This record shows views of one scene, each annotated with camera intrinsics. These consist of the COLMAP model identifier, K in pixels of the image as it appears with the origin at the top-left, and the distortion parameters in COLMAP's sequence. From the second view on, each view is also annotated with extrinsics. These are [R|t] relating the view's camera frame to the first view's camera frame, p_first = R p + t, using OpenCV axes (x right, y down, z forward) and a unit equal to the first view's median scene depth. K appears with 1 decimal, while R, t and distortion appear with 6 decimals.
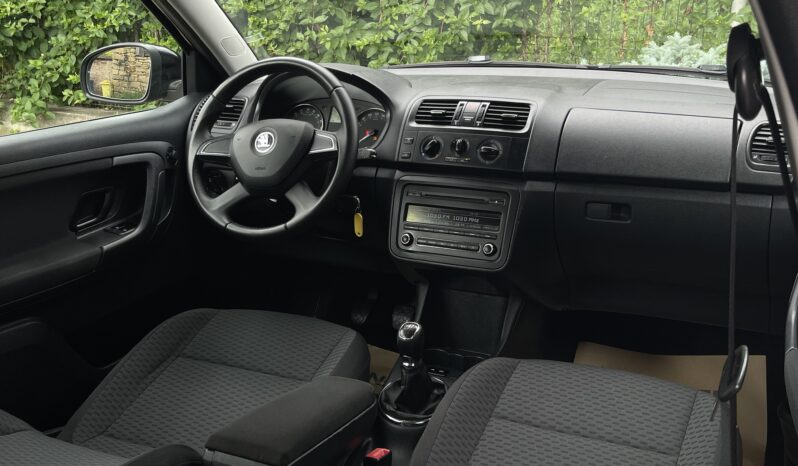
lens RADIAL K [[856.8, 0, 417.3], [0, 856.8, 234.6], [0, 0, 1]] dist [0.040368, 0.000647]
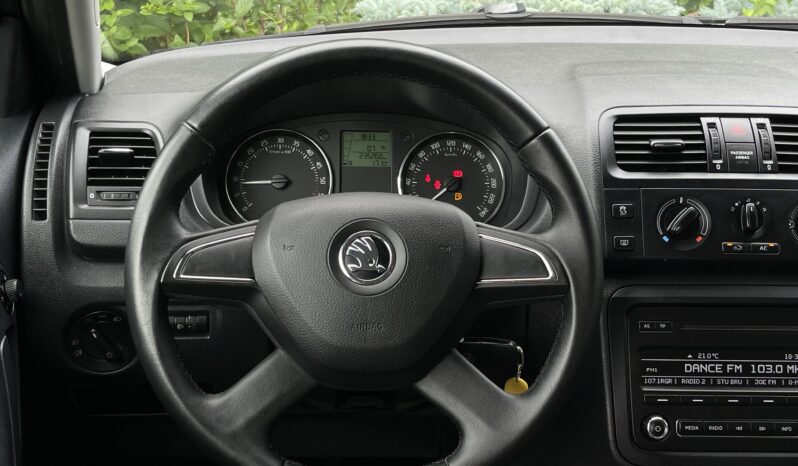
lens RADIAL K [[1094.1, 0, 399.0], [0, 1094.1, 233.0], [0, 0, 1]] dist [0.198455, -0.812353]
pose [[0.891167, -0.113066, 0.439360, -0.384805], [0.094828, 0.993478, 0.063322, -0.148785], [-0.443654, -0.014767, 0.896076, 0.529178]]
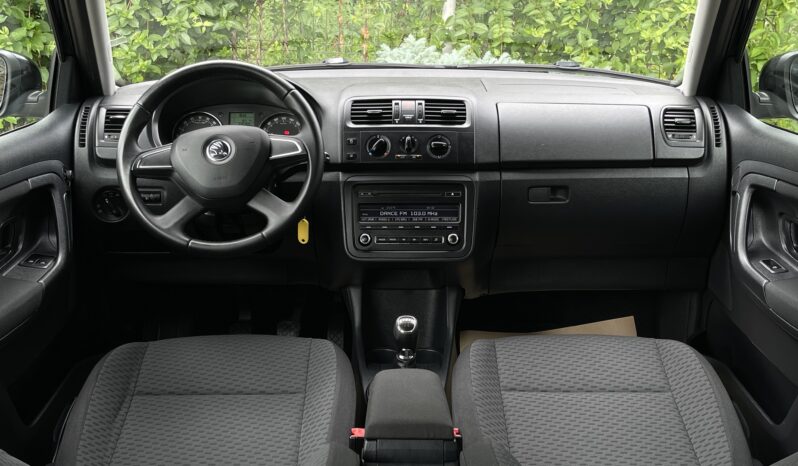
lens RADIAL K [[986.2, 0, 399.0], [0, 986.2, 233.0], [0, 0, 1]] dist [0.061200, 0.009249]
pose [[0.900433, -0.092106, 0.425133, -0.464759], [0.107039, 0.994190, -0.011315, 0.015498], [-0.421621, 0.055695, 0.905060, -0.058399]]
